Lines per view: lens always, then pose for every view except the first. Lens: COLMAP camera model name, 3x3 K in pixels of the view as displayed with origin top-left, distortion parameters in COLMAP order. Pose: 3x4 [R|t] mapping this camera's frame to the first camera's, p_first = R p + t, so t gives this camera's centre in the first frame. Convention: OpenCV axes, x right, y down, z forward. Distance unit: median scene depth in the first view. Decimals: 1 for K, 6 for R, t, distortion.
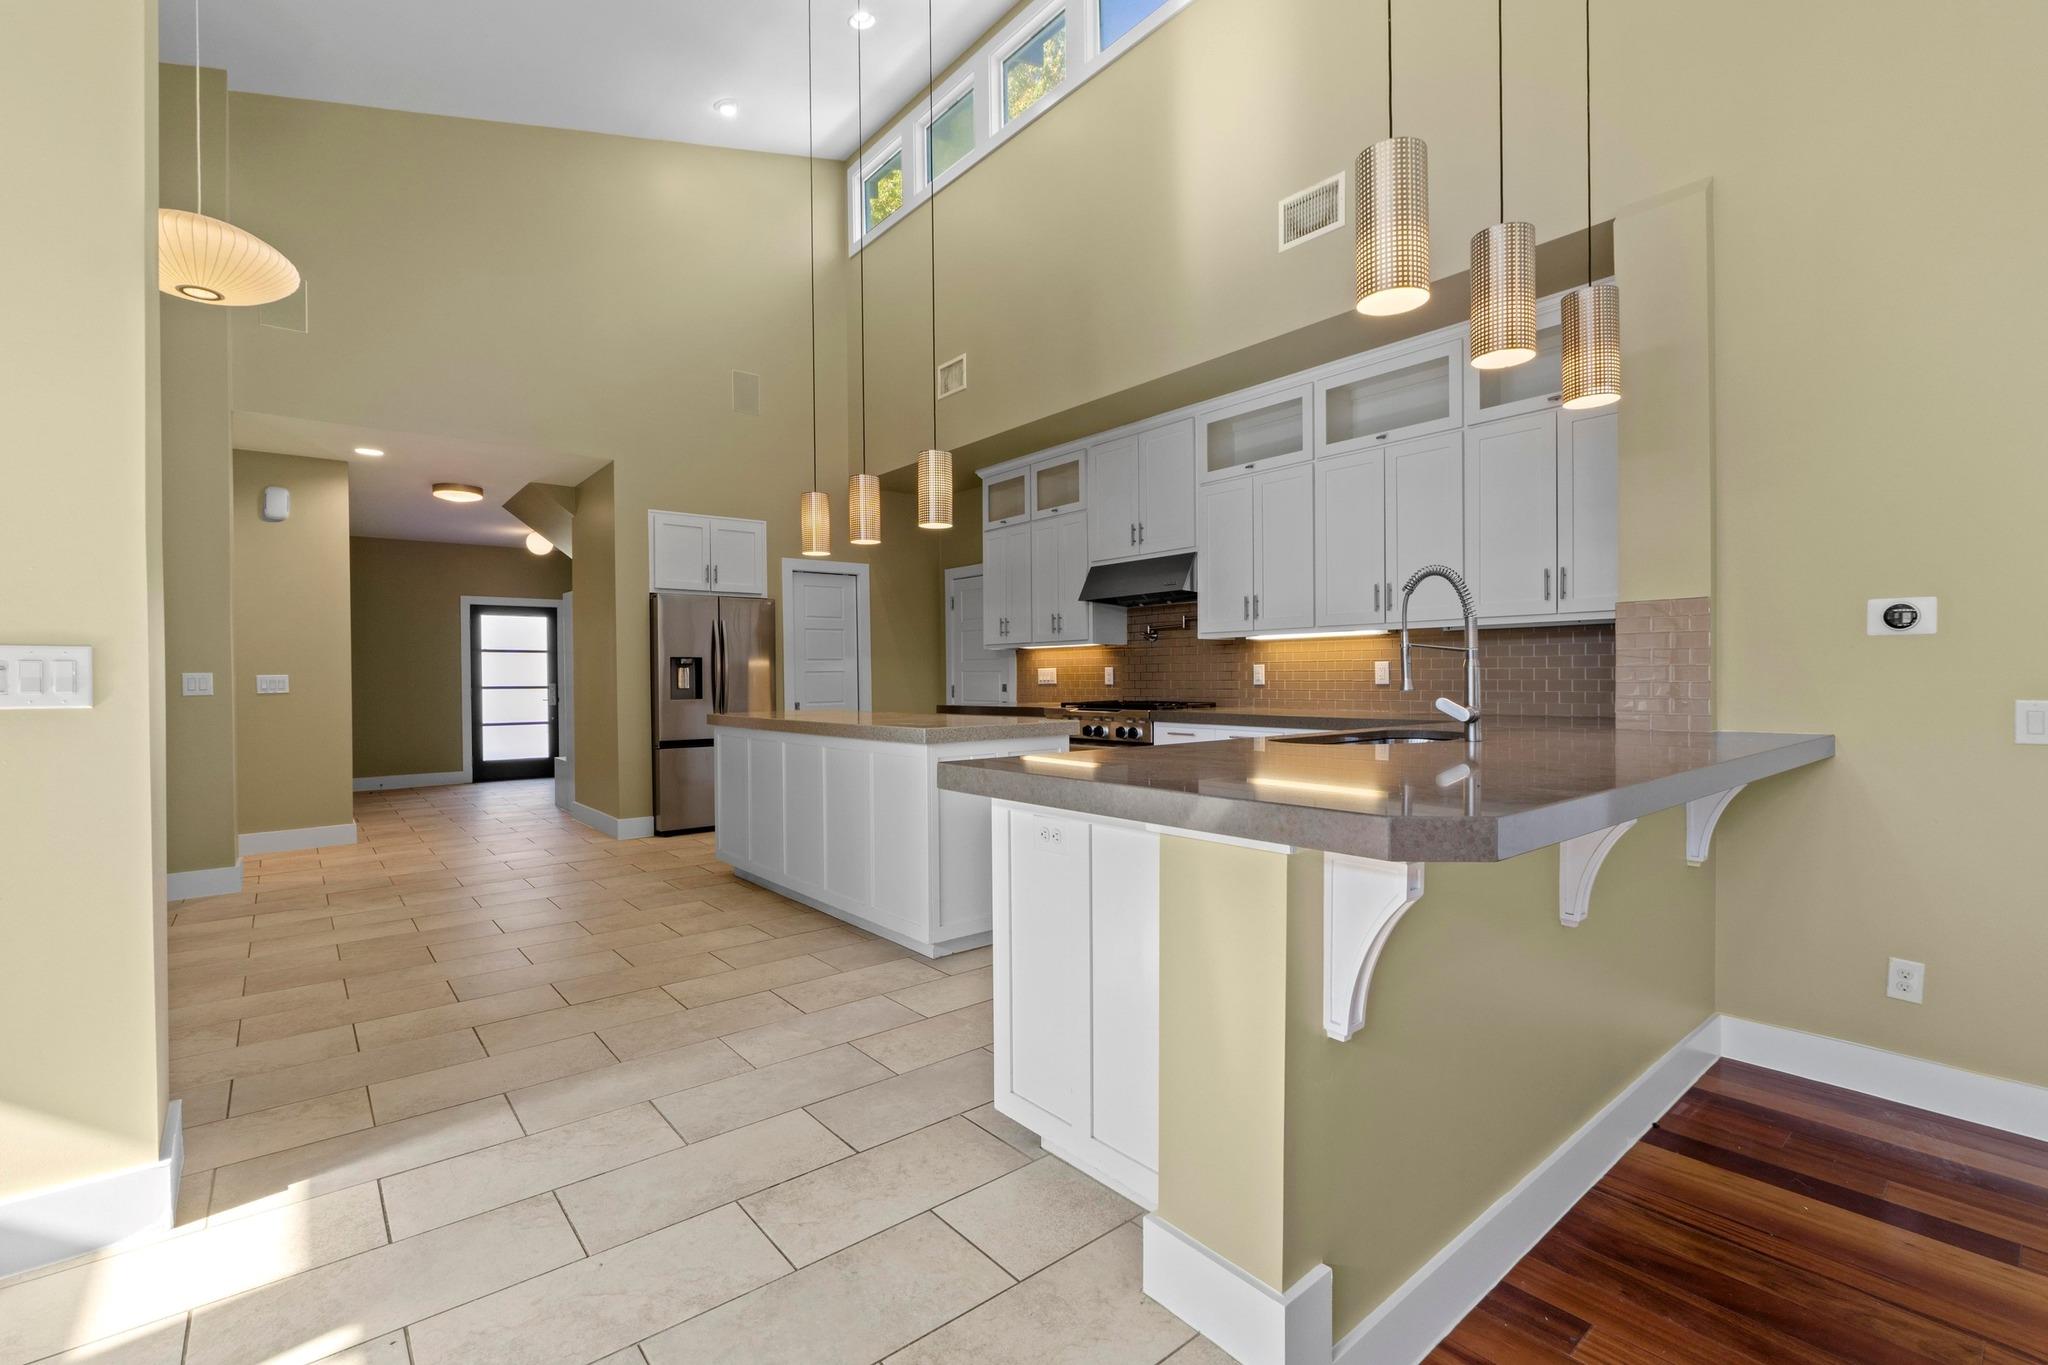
lens RADIAL K [[905.1, 0, 1031.1], [0, 905.1, 683.6], [0, 0, 1]] dist [-0.003737, -0.001020]
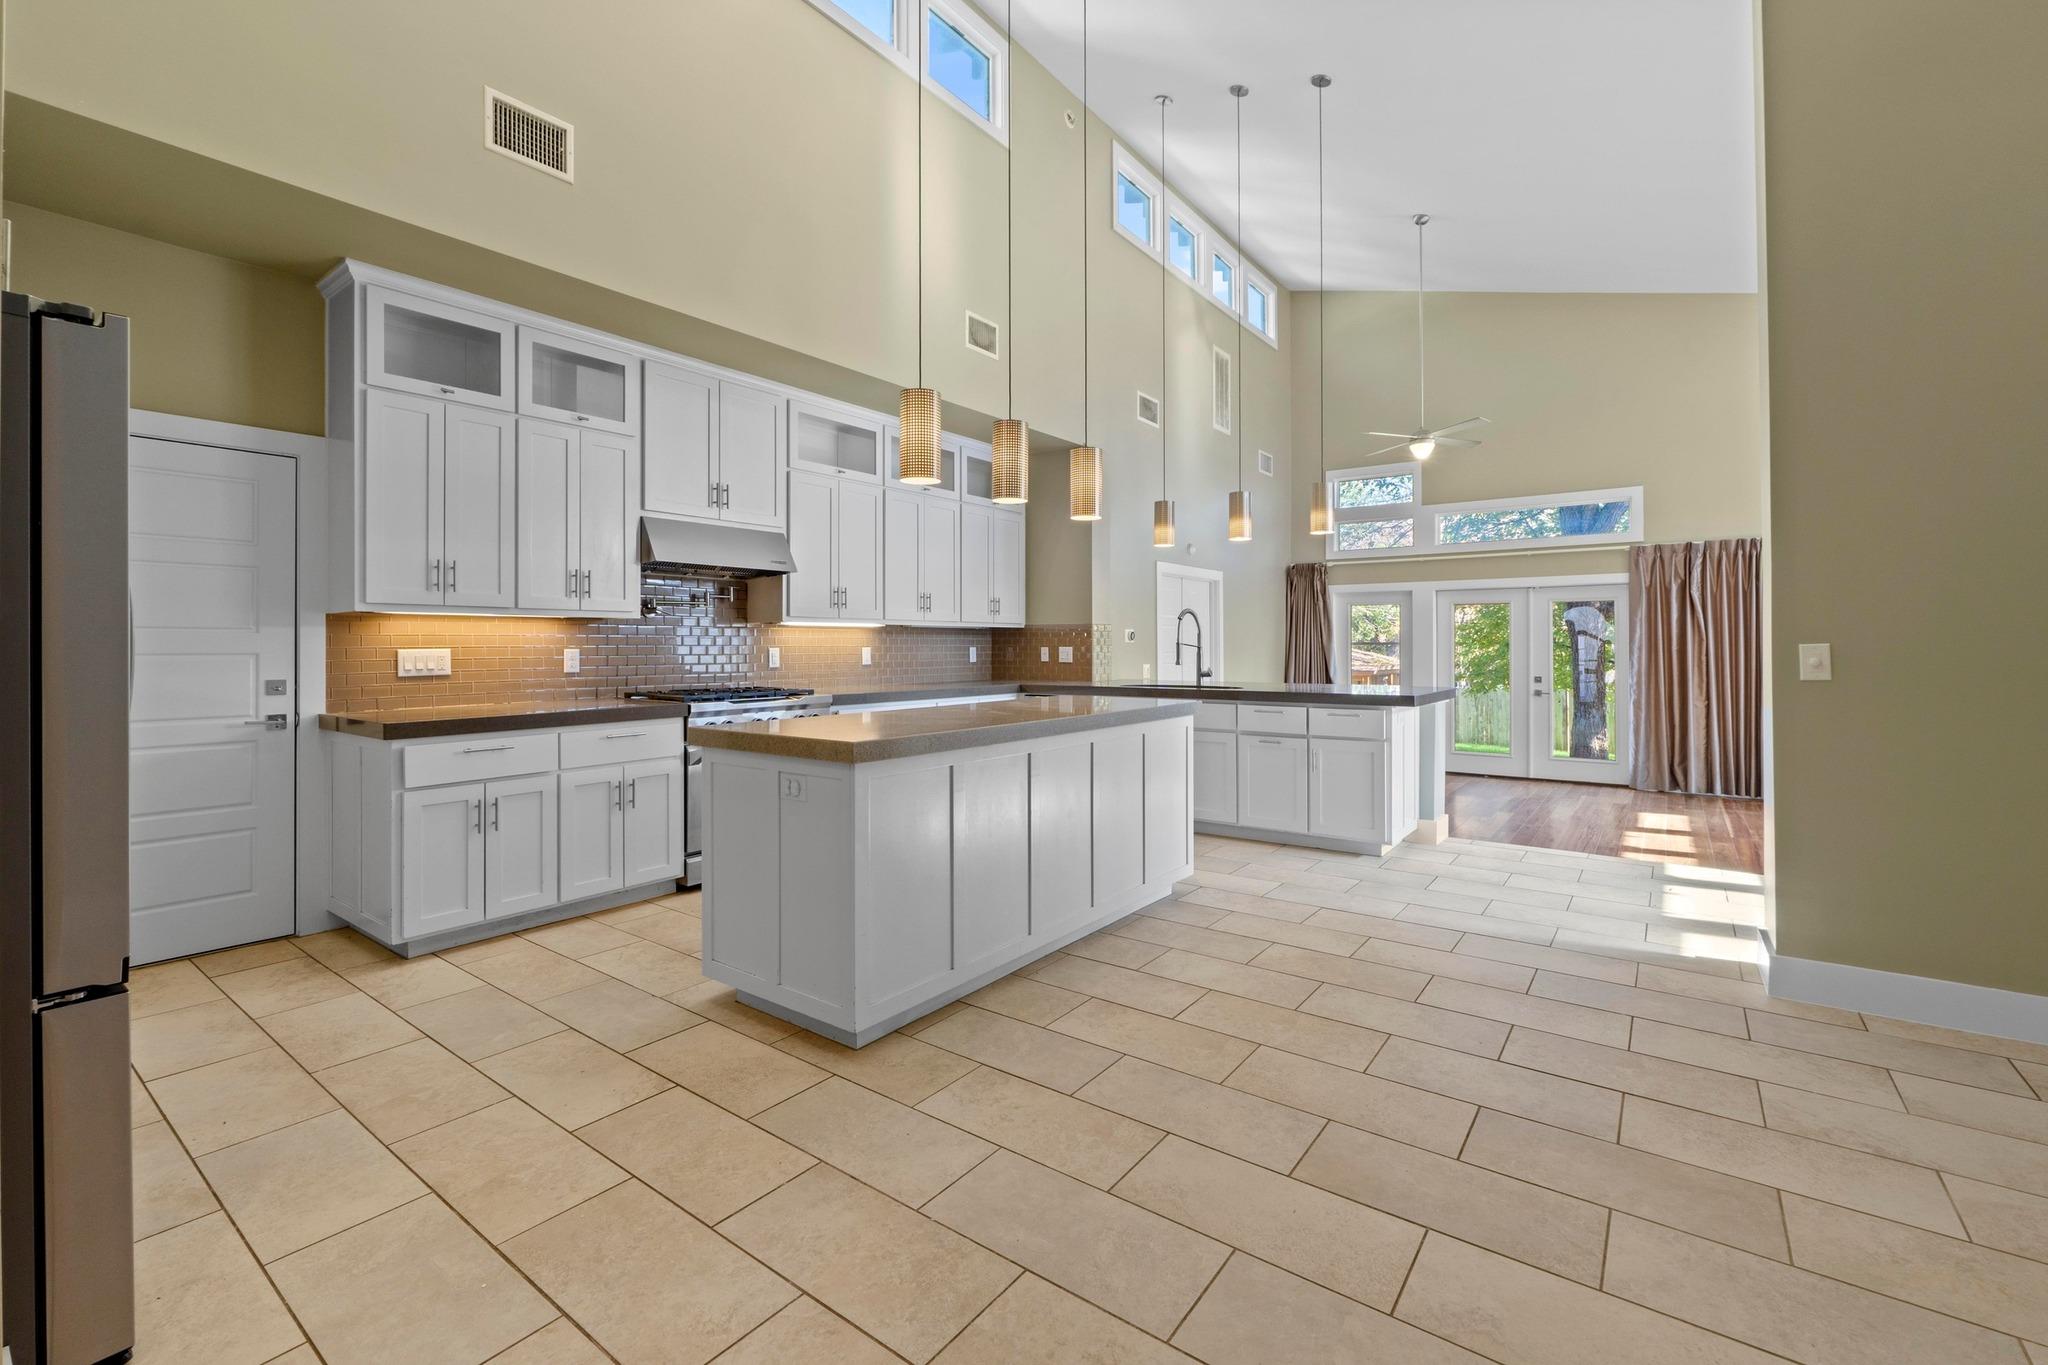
lens RADIAL K [[905.1, 0, 981.0], [0, 905.1, 639.2], [0, 0, 1]] dist [-0.003737, -0.001020]
pose [[-0.224747, 0.017120, 0.974267, -0.720484], [0.011588, 0.999822, -0.014896, -0.011682], [-0.974348, 0.007942, -0.224906, 0.884911]]
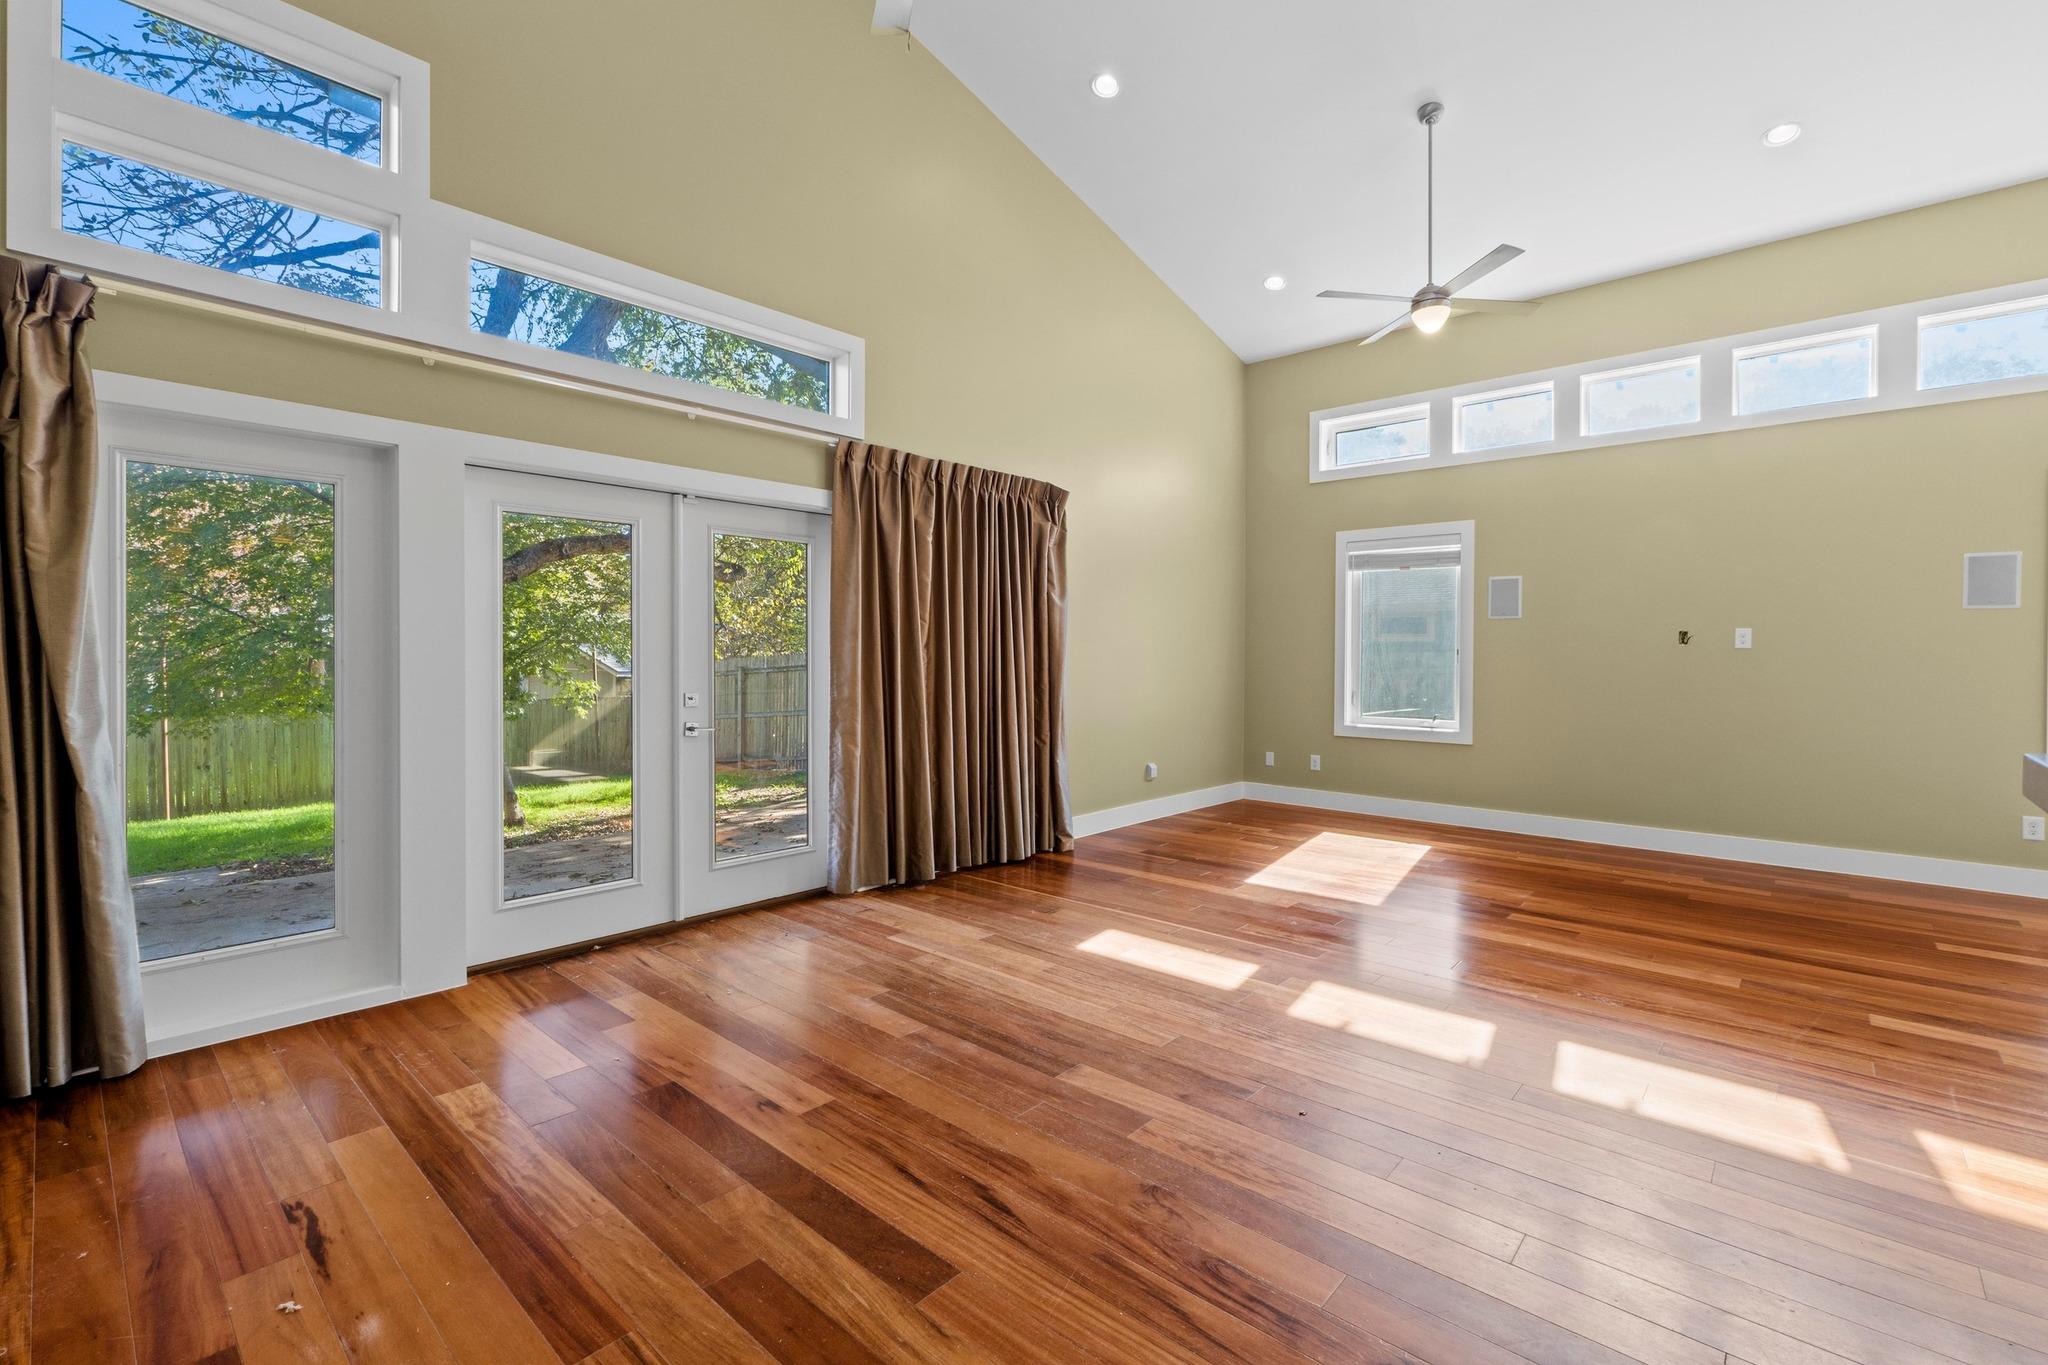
lens RADIAL K [[905.1, 0, 1014.2], [0, 905.1, 652.8], [0, 0, 1]] dist [-0.003737, -0.001020]
pose [[-0.989621, 0.004418, -0.143631, 0.340482], [0.003138, 0.999953, 0.009135, 0.001668], [0.143665, 0.008589, -0.989589, 0.372296]]
